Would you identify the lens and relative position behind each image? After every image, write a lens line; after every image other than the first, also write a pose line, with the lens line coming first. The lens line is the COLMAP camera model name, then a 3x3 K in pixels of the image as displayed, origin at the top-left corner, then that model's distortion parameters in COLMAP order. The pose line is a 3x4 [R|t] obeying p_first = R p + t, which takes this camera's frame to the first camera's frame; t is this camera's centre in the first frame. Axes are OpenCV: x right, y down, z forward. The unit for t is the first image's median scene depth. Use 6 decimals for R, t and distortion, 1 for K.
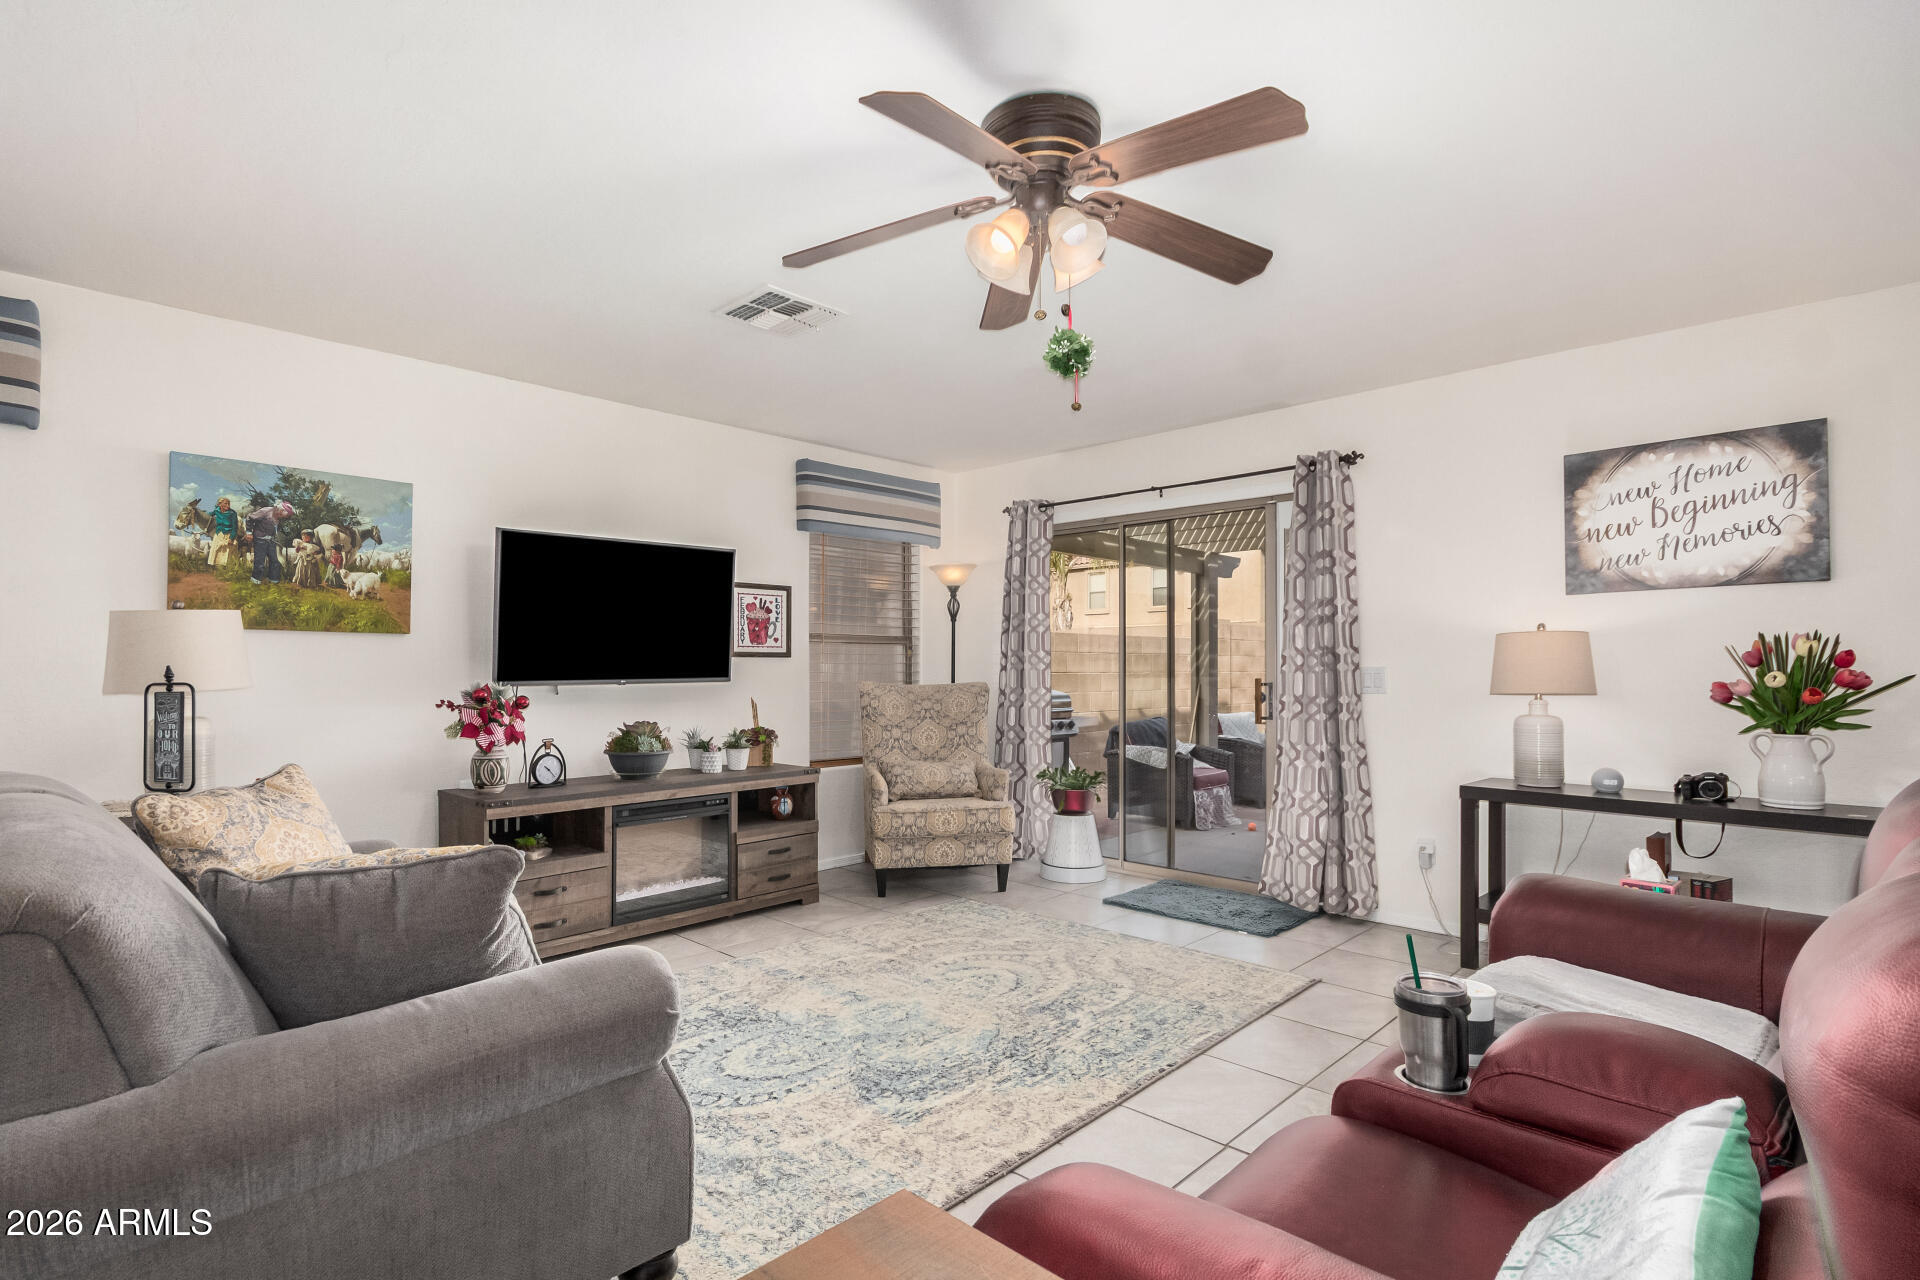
lens RADIAL K [[938.6, 0, 943.8], [0, 938.6, 659.6], [0, 0, 1]] dist [-0.000979, 0.000734]
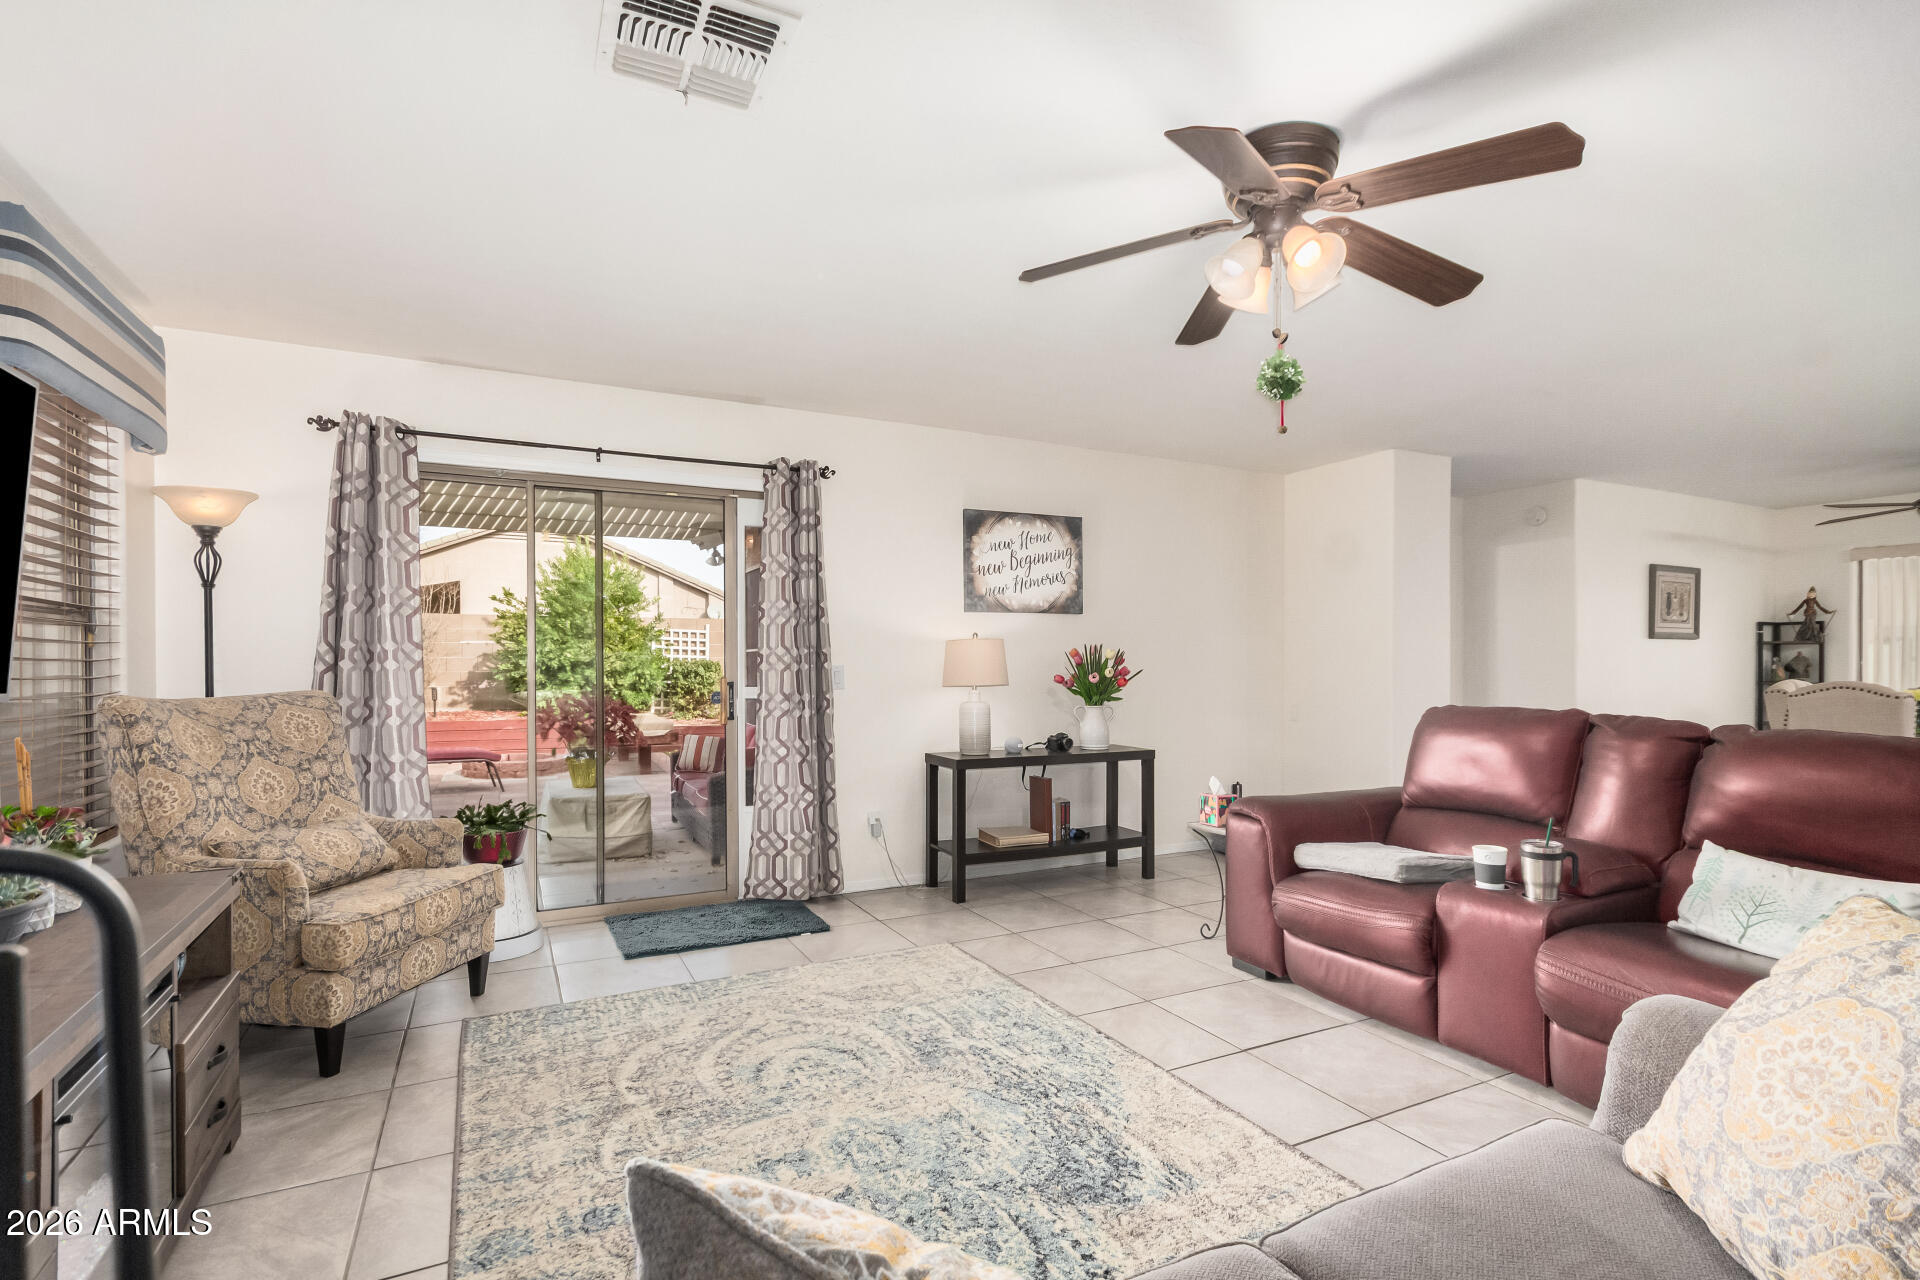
lens RADIAL K [[897.8, 0, 964.0], [0, 897.8, 668.7], [0, 0, 1]] dist [-0.001776, 0.000388]
pose [[0.319362, -0.004552, 0.947622, -0.577057], [-0.006438, 0.999955, 0.006973, 0.004039], [-0.947611, -0.008328, 0.319318, 0.599188]]
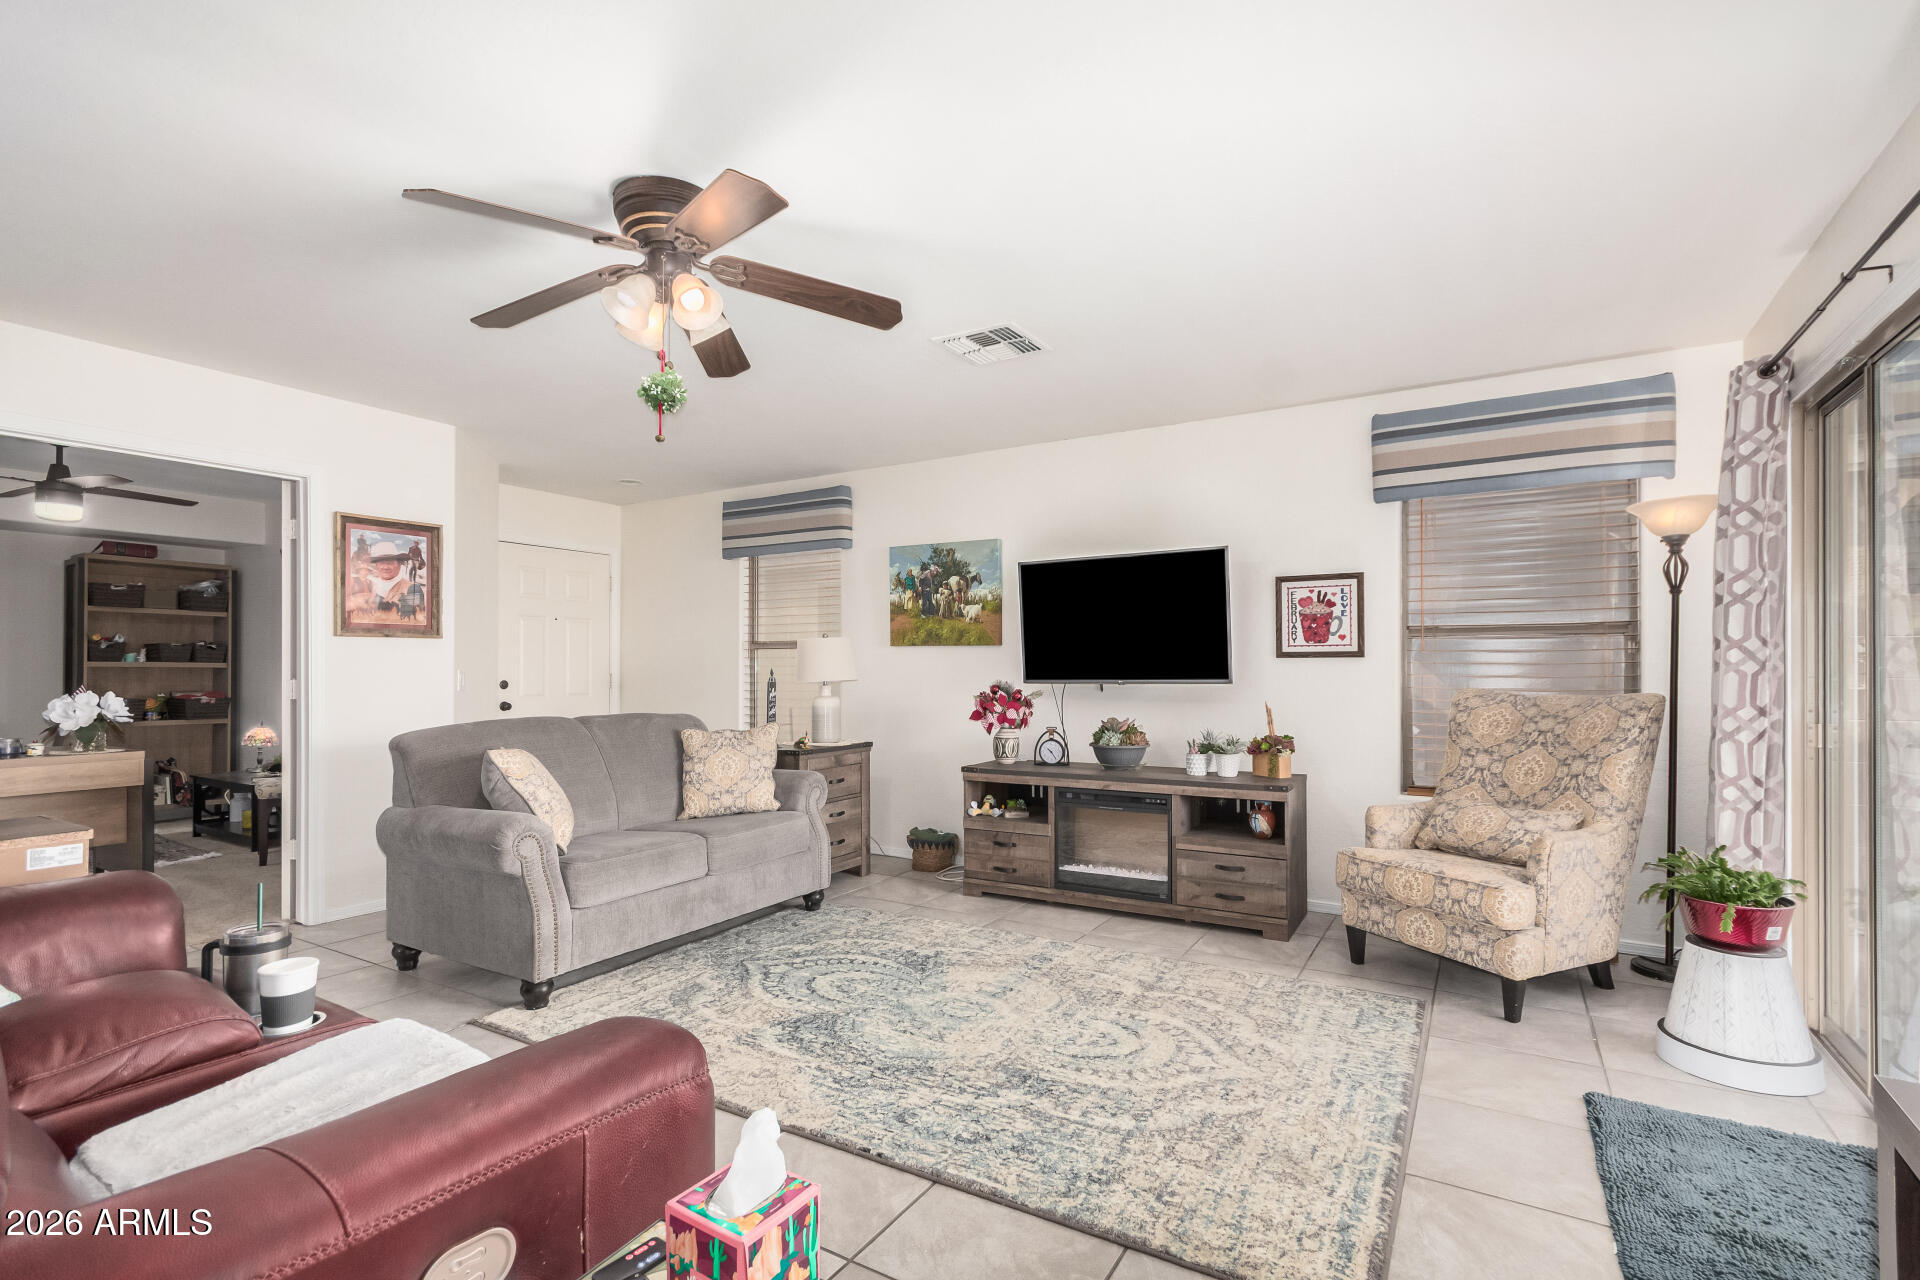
lens RADIAL K [[897.8, 0, 964.0], [0, 897.8, 668.7], [0, 0, 1]] dist [-0.001776, 0.000388]
pose [[0.227483, -0.000225, -0.973782, 0.746244], [0.008775, 0.999960, 0.001818, 0.004831], [0.973742, -0.008959, 0.227476, 0.655015]]
